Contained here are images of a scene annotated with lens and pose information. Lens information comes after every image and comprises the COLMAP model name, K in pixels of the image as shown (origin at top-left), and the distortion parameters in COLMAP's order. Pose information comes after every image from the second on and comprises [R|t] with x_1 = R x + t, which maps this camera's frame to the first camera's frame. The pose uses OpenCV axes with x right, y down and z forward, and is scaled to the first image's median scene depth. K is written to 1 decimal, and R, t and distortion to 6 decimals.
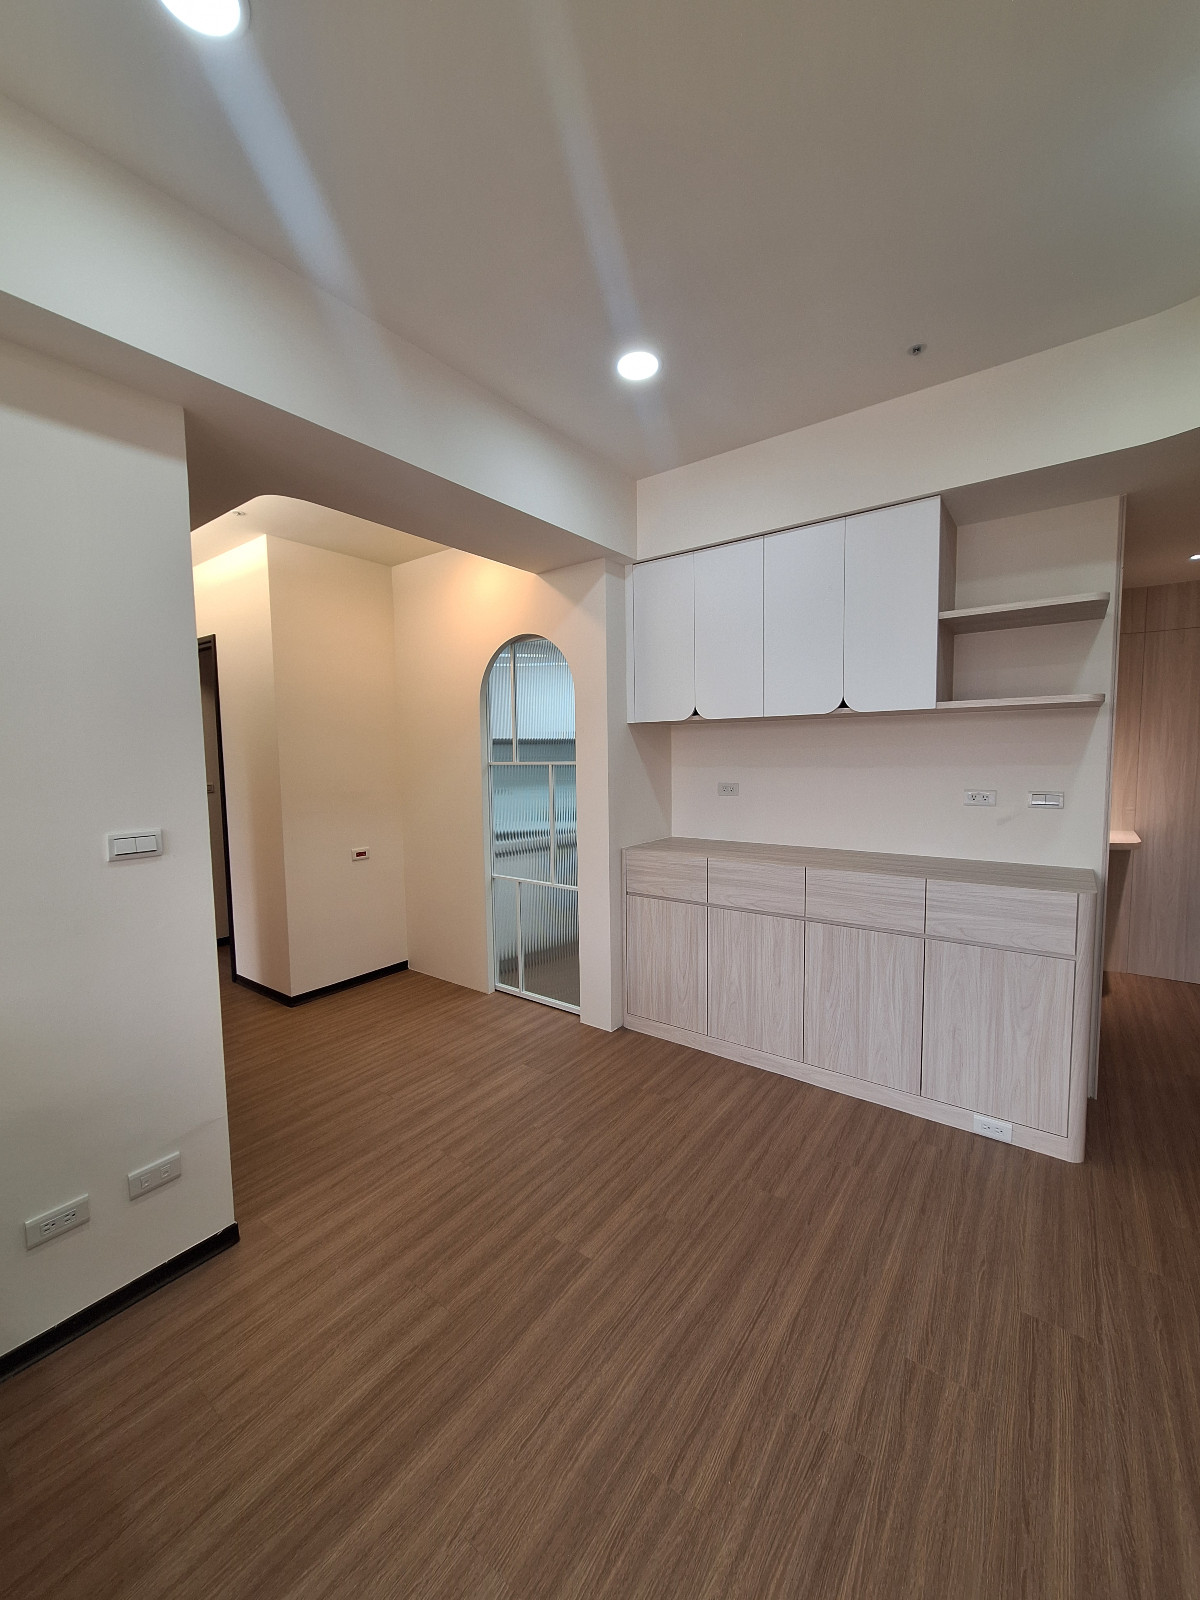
lens RADIAL K [[630.1, 0, 591.7], [0, 630.1, 802.0], [0, 0, 1]] dist [0.001168, -0.000027]
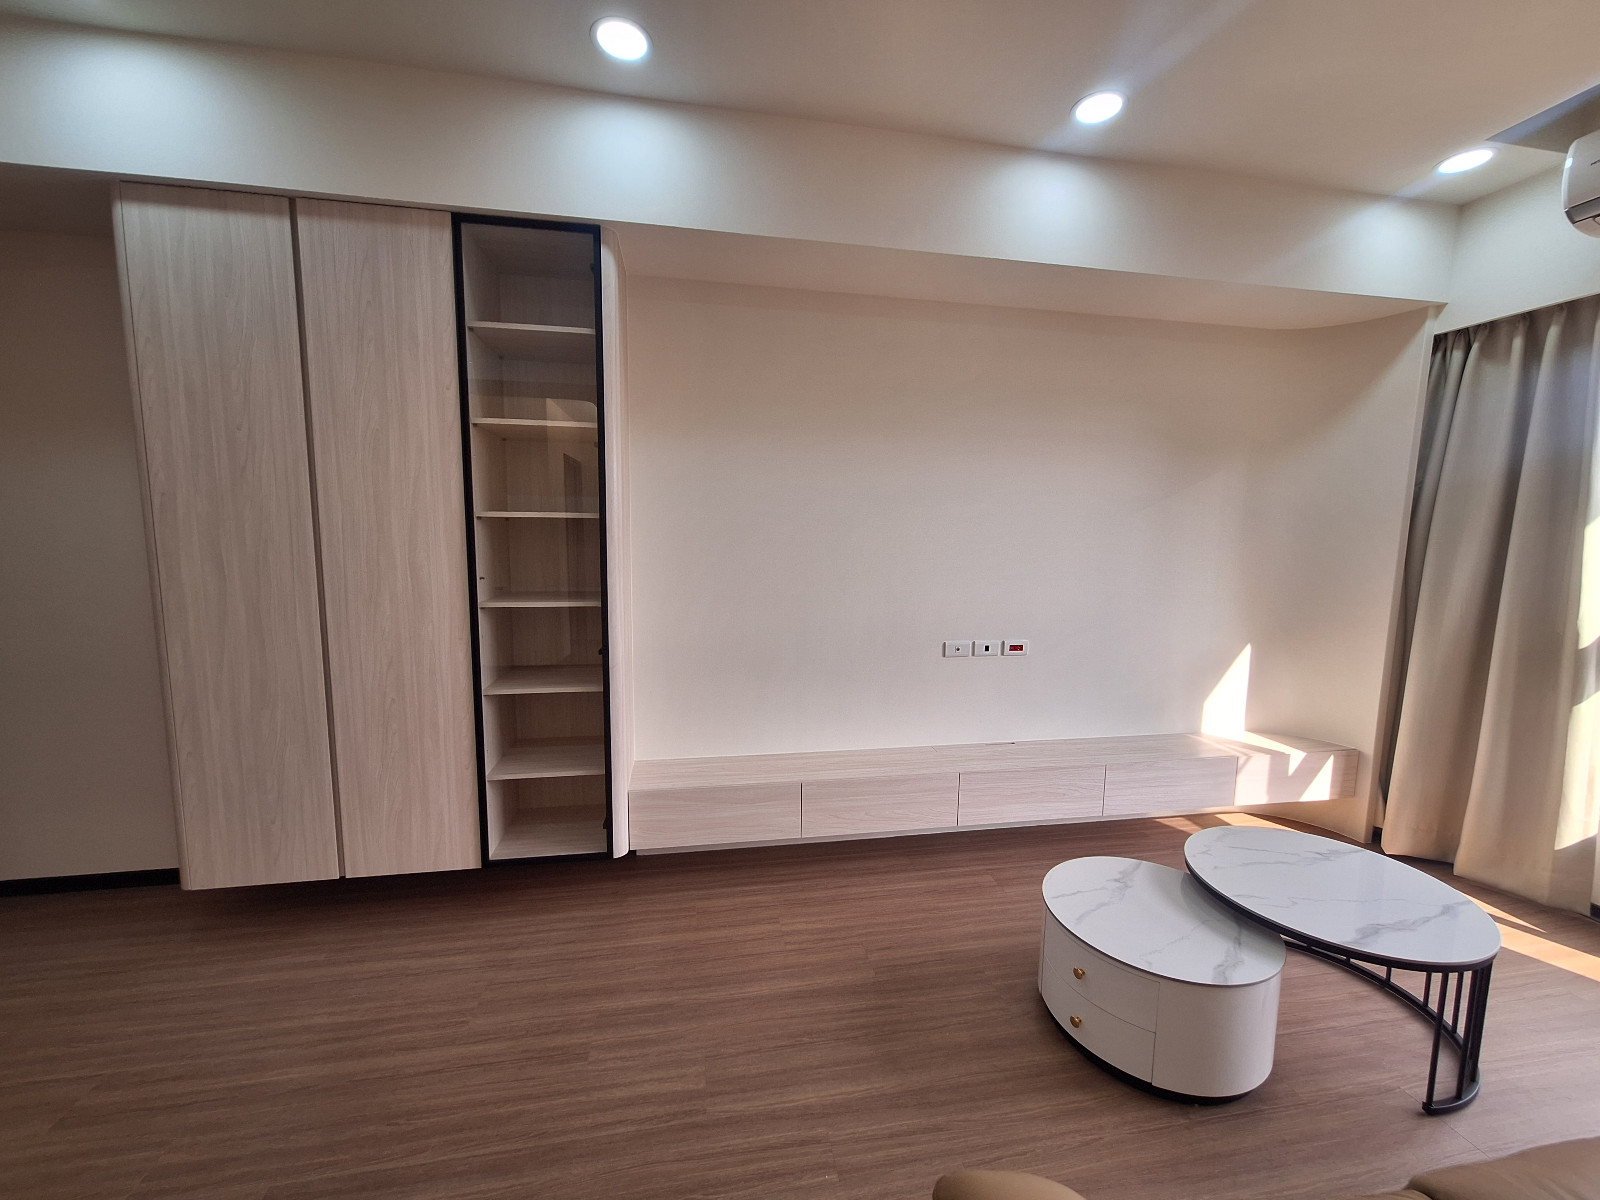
lens RADIAL K [[630.1, 0, 803.7], [0, 630.1, 604.8], [0, 0, 1]] dist [0.001168, -0.000027]
pose [[-0.738397, -0.069969, 0.670726, -0.748649], [0.051300, 0.985893, 0.159322, -0.026393], [-0.672412, 0.152051, -0.724391, 0.902677]]
